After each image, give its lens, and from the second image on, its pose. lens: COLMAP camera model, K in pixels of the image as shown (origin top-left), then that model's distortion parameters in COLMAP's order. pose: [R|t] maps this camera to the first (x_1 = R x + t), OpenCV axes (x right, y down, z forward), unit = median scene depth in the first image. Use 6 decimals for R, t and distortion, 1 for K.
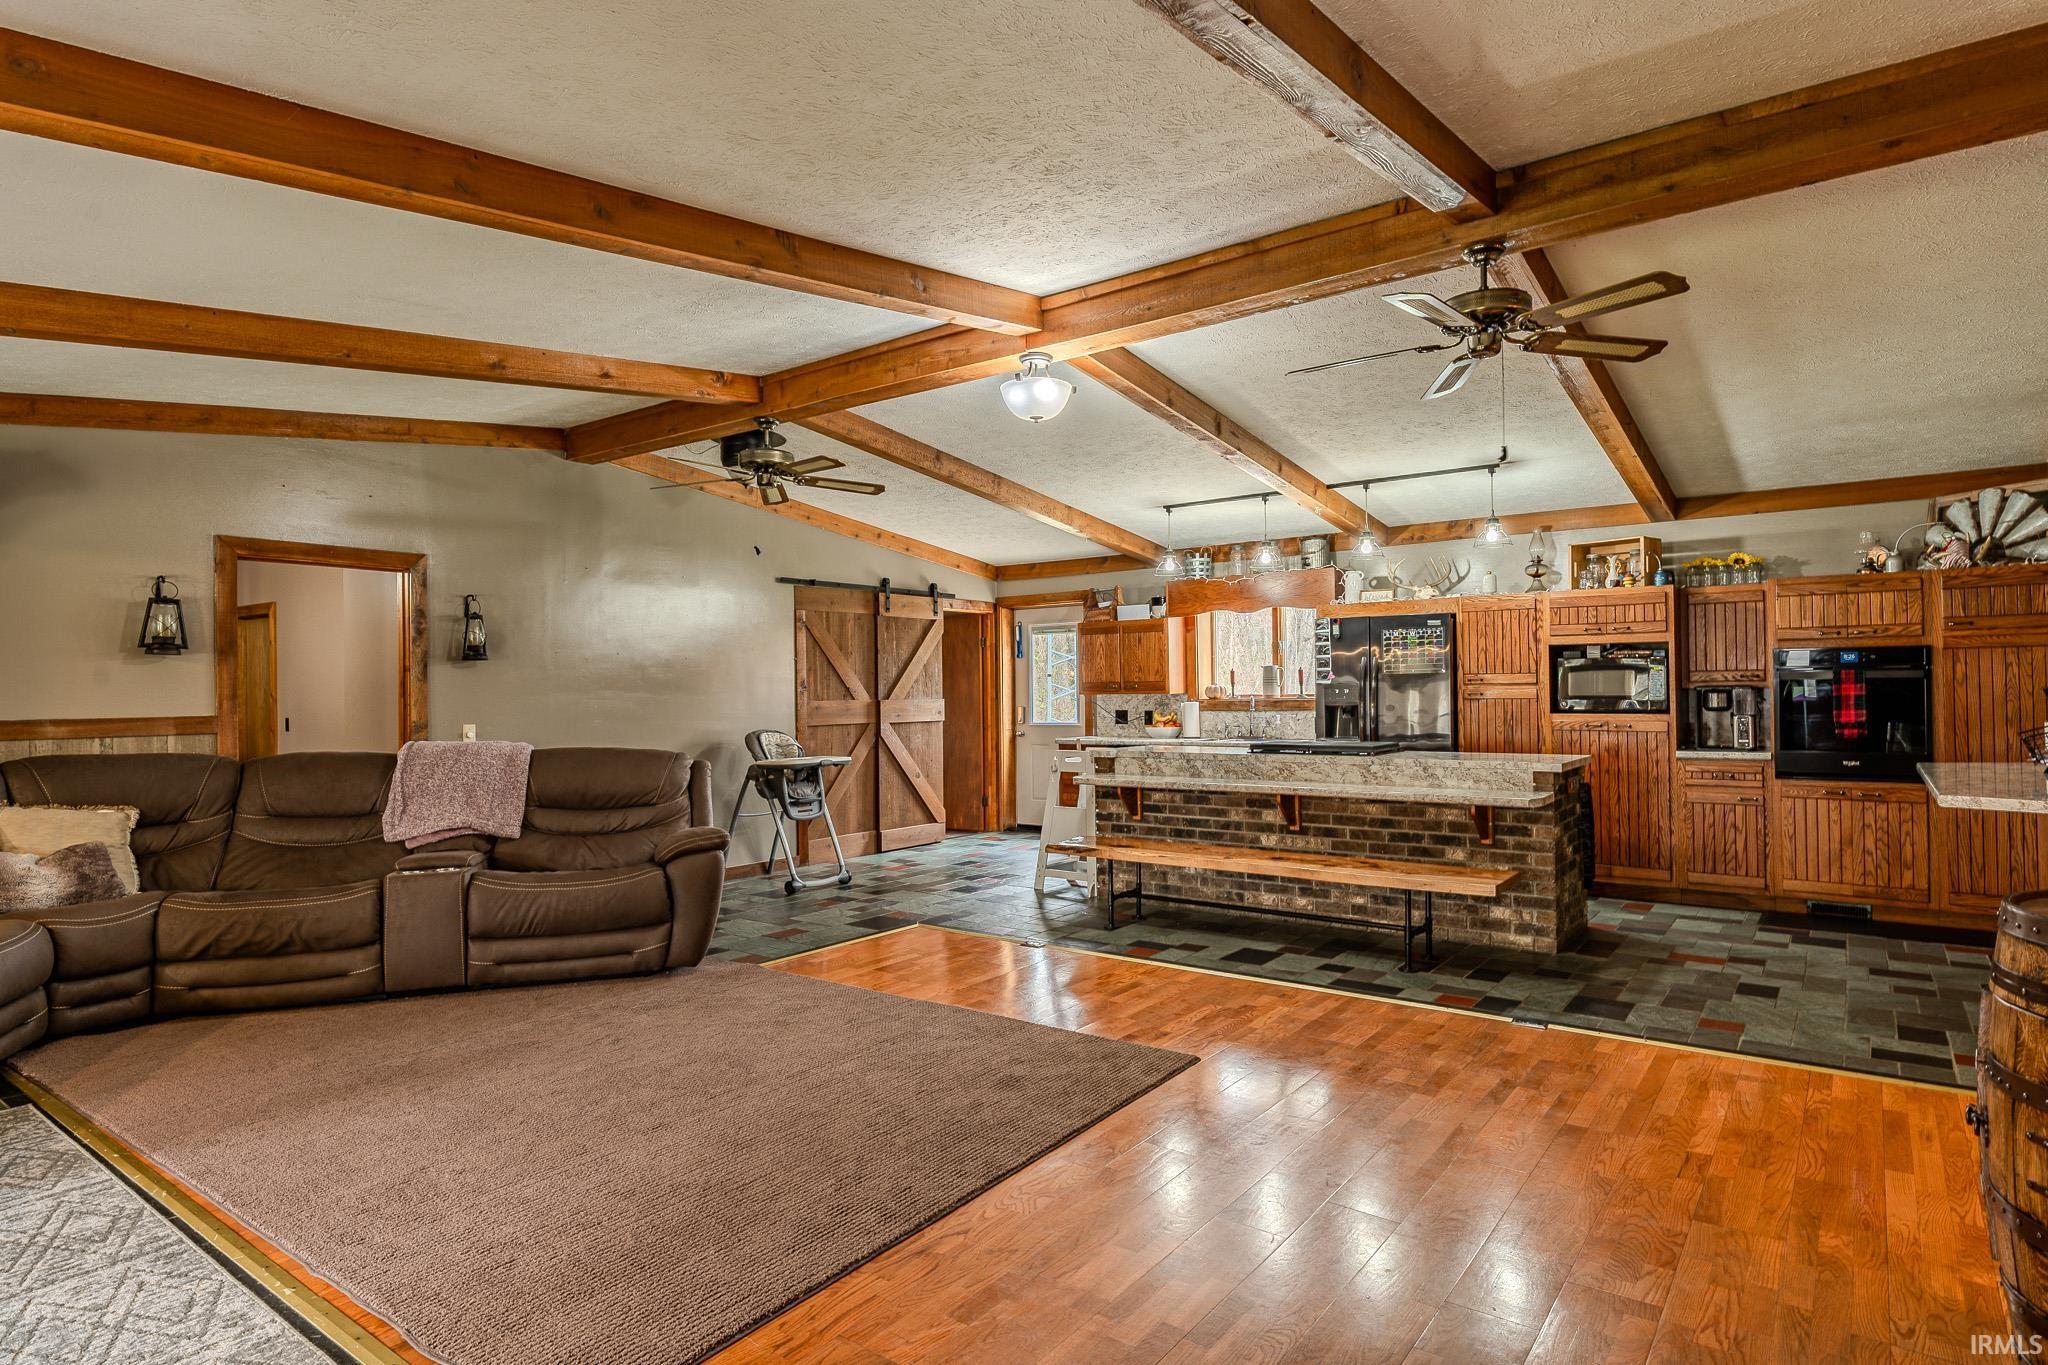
lens RADIAL K [[1122.5, 0, 1022.6], [0, 1122.5, 683.1], [0, 0, 1]] dist [0.013714, -0.008299]
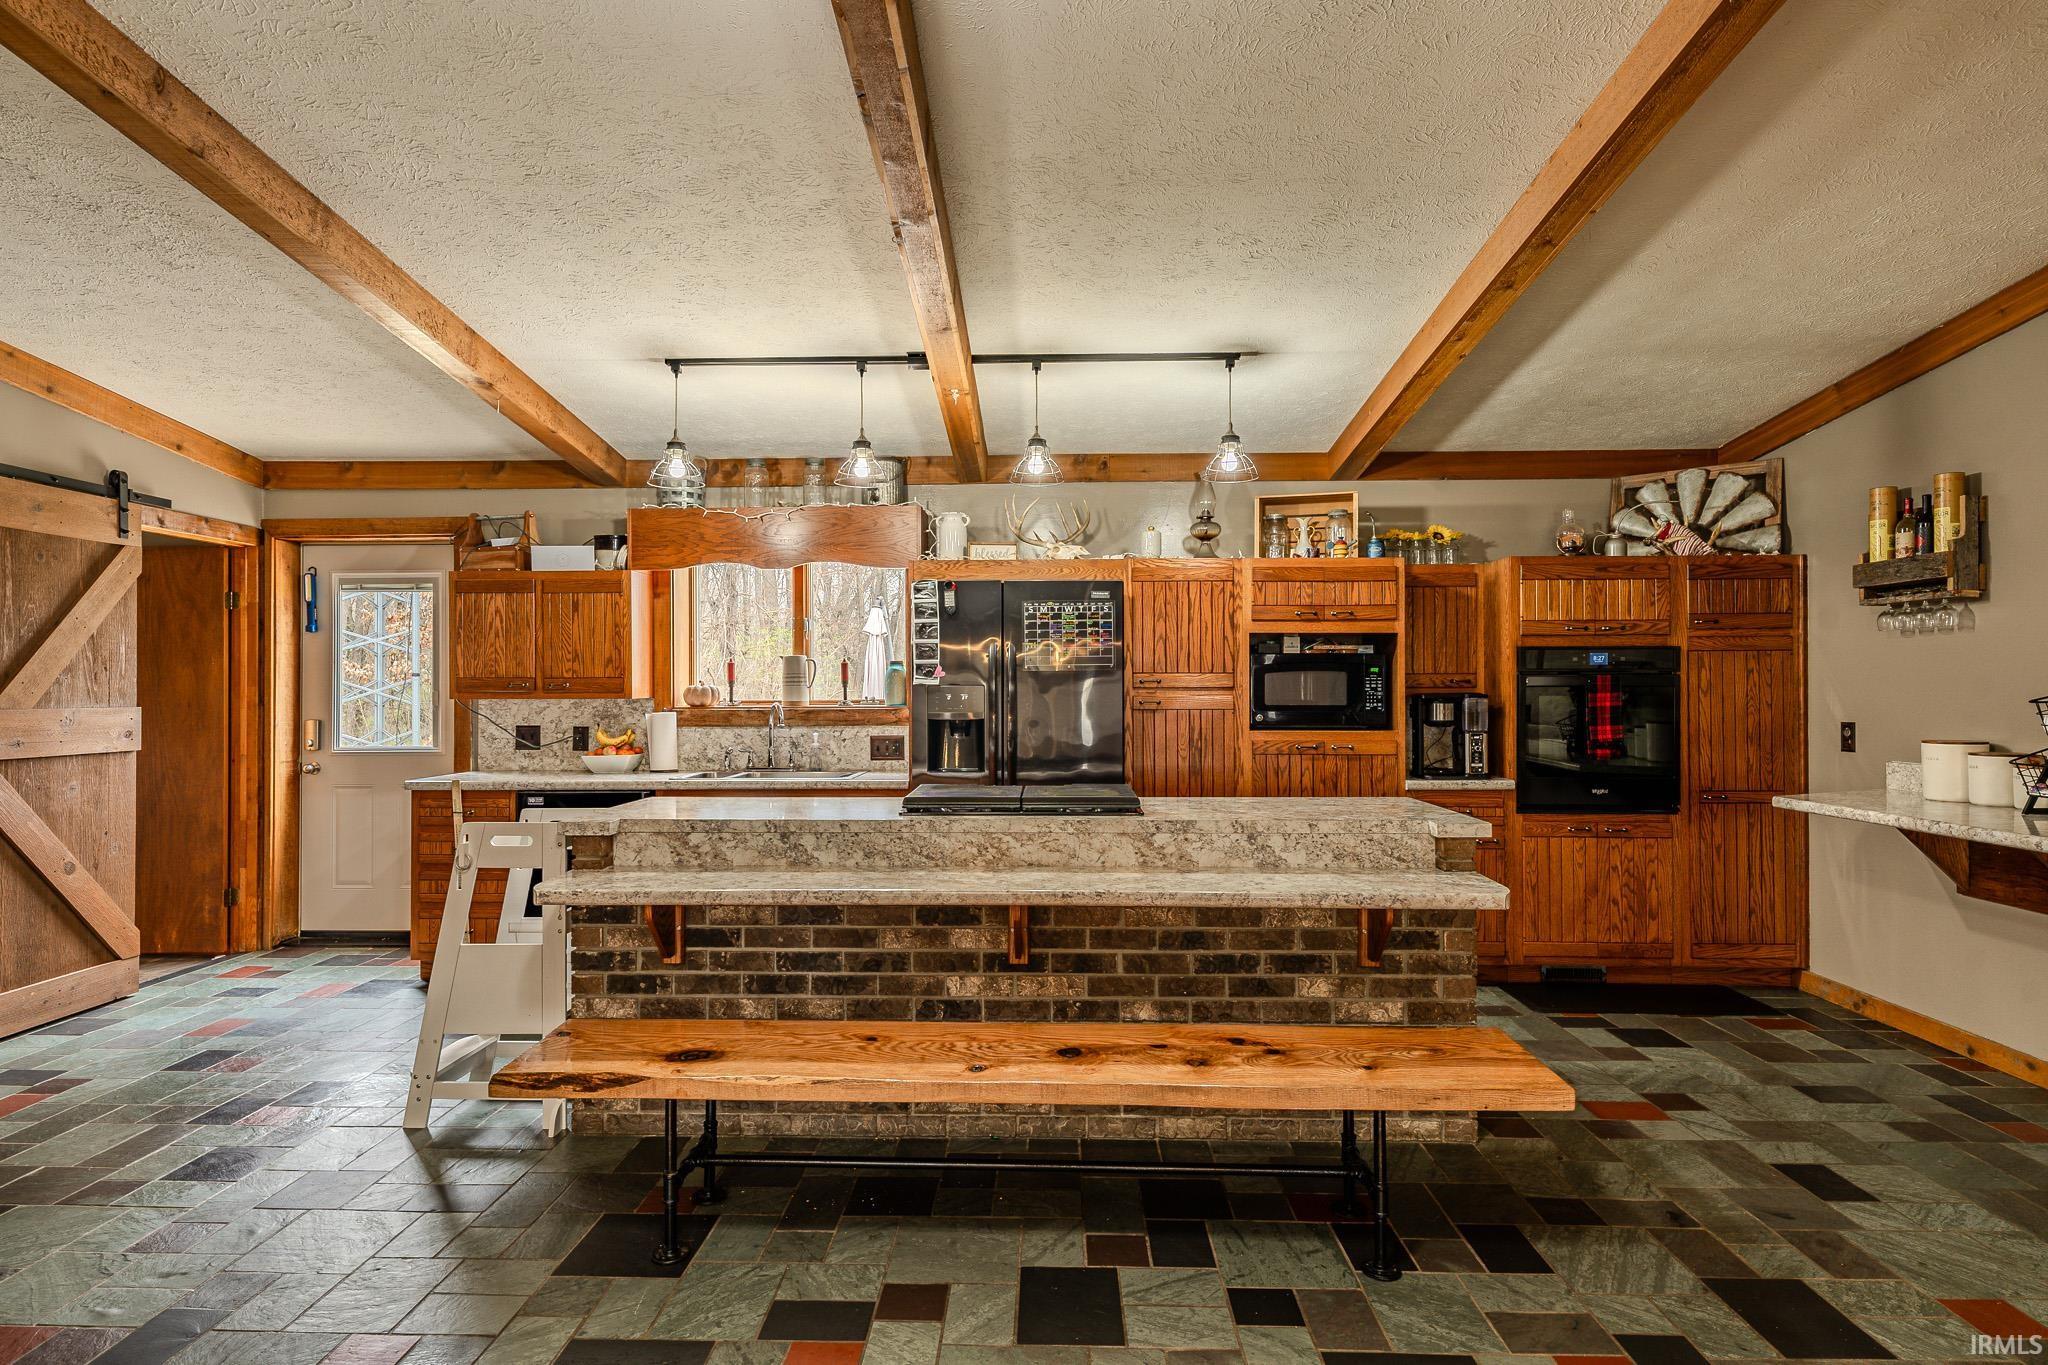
lens RADIAL K [[1122.5, 0, 1026.2], [0, 1122.5, 678.9], [0, 0, 1]] dist [0.013714, -0.008299]
pose [[0.817040, 0.014066, 0.576409, -0.051659], [-0.011379, 0.999901, -0.008271, 0.002049], [-0.576468, 0.000199, 0.817119, 0.500337]]
